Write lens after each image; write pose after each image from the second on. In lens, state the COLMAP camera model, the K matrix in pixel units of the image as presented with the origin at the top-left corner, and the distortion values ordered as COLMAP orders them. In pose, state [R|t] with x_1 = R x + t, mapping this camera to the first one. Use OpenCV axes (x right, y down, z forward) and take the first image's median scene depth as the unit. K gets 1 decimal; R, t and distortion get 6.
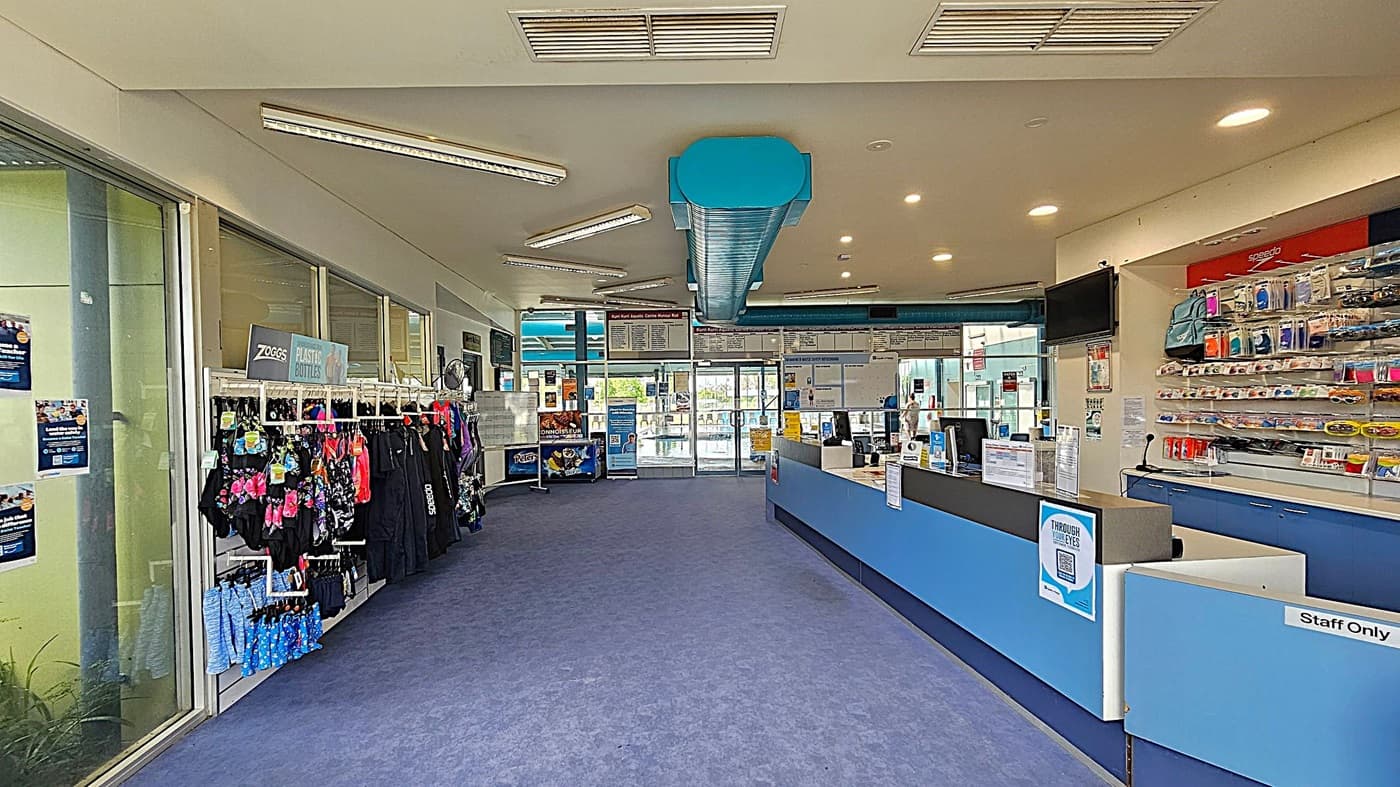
lens RADIAL K [[572.4, 0, 697.1], [0, 572.4, 411.4], [0, 0, 1]] dist [-0.002176, 0.000472]
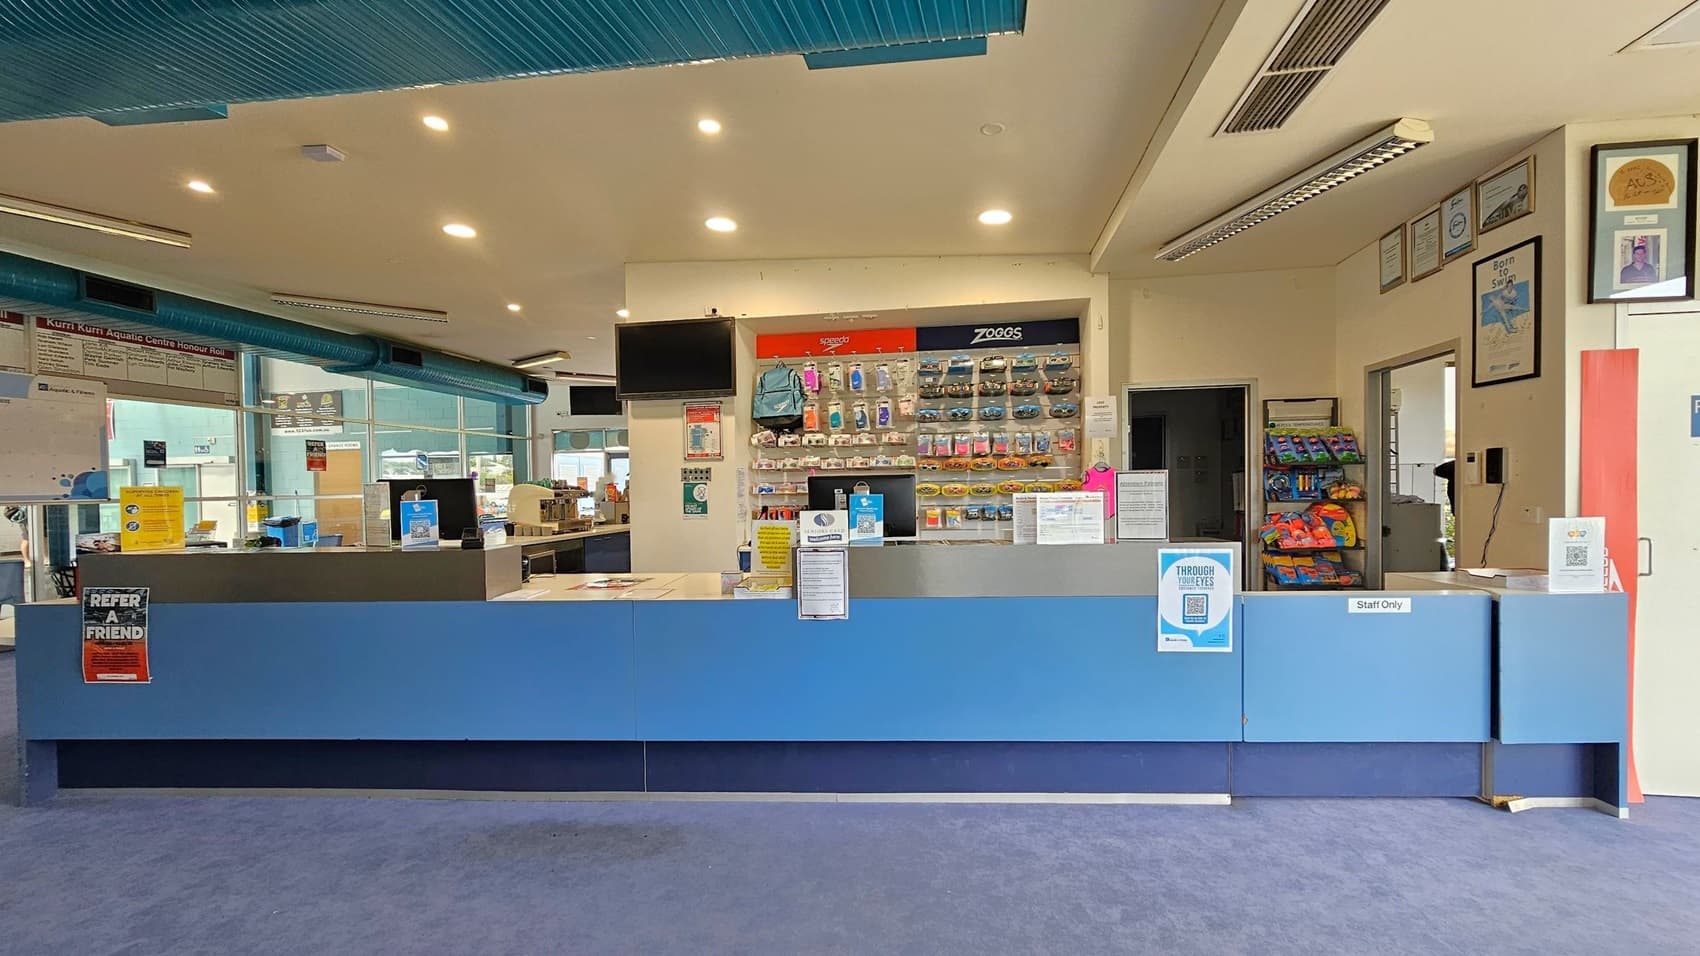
lens RADIAL K [[695.0, 0, 846.5], [0, 695.0, 499.7], [0, 0, 1]] dist [-0.002176, 0.000472]
pose [[0.171949, -0.008155, 0.985072, -0.337491], [0.027642, 0.999612, 0.003450, 0.032232], [-0.984718, 0.026636, 0.172107, 0.729311]]
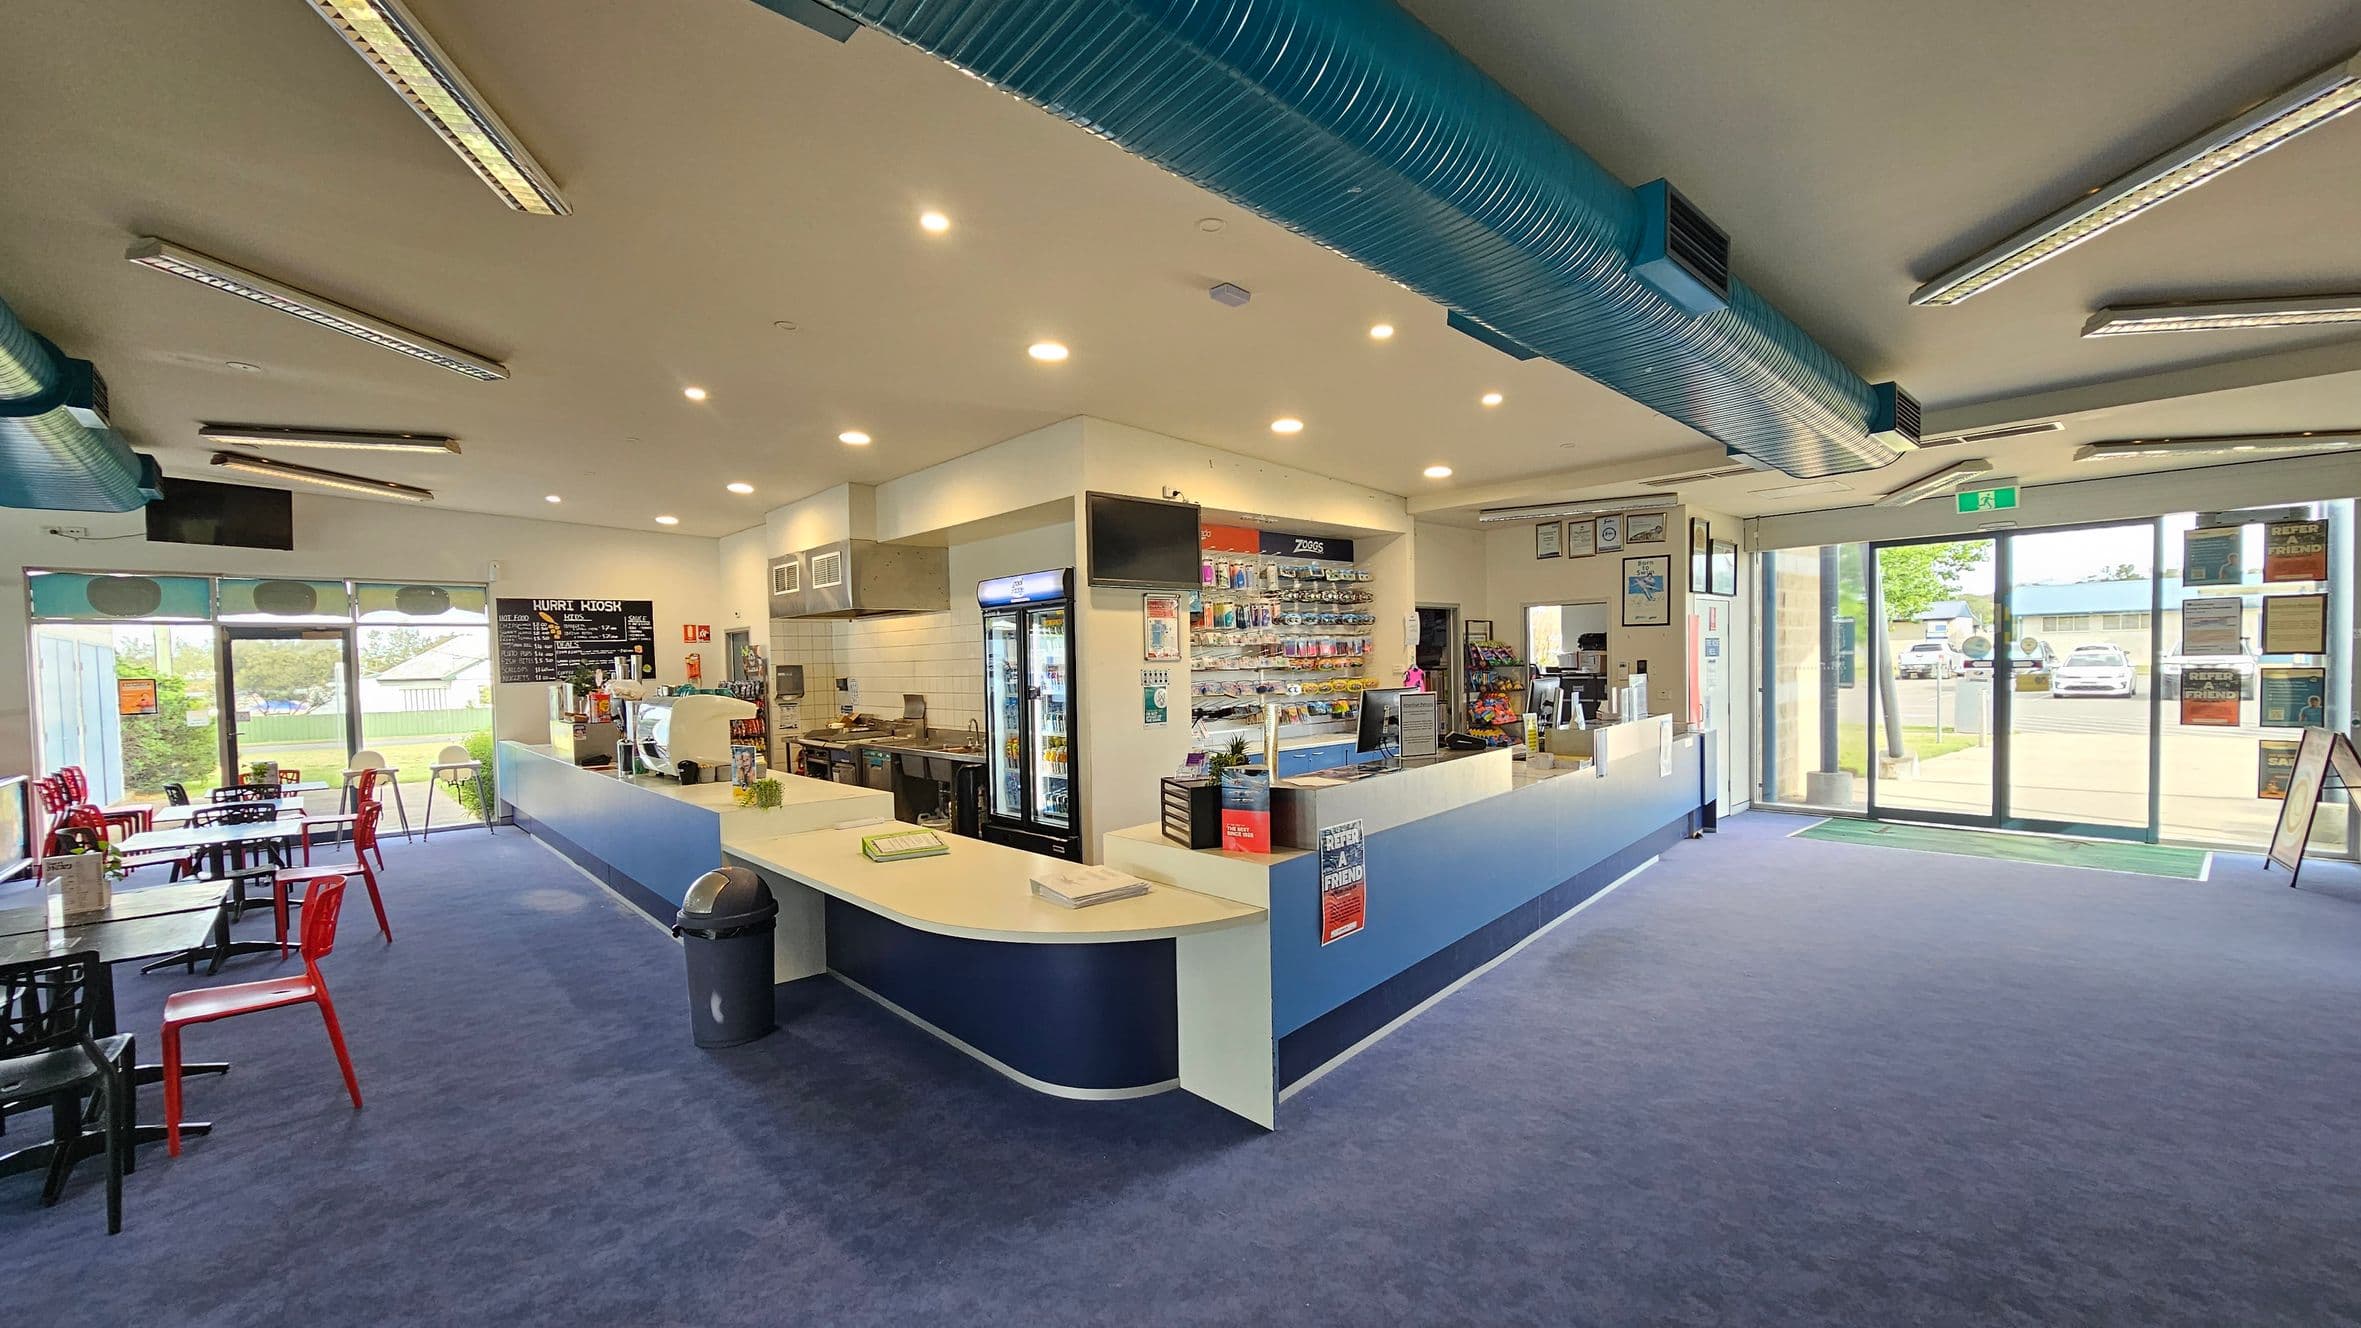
lens RADIAL K [[965.3, 0, 1175.6], [0, 965.3, 694.1], [0, 0, 1]] dist [-0.002176, 0.000472]
pose [[-0.673838, 0.002995, 0.738873, -0.287994], [0.041827, 0.998543, 0.034097, -0.039221], [-0.737694, 0.053881, -0.672981, 2.189274]]
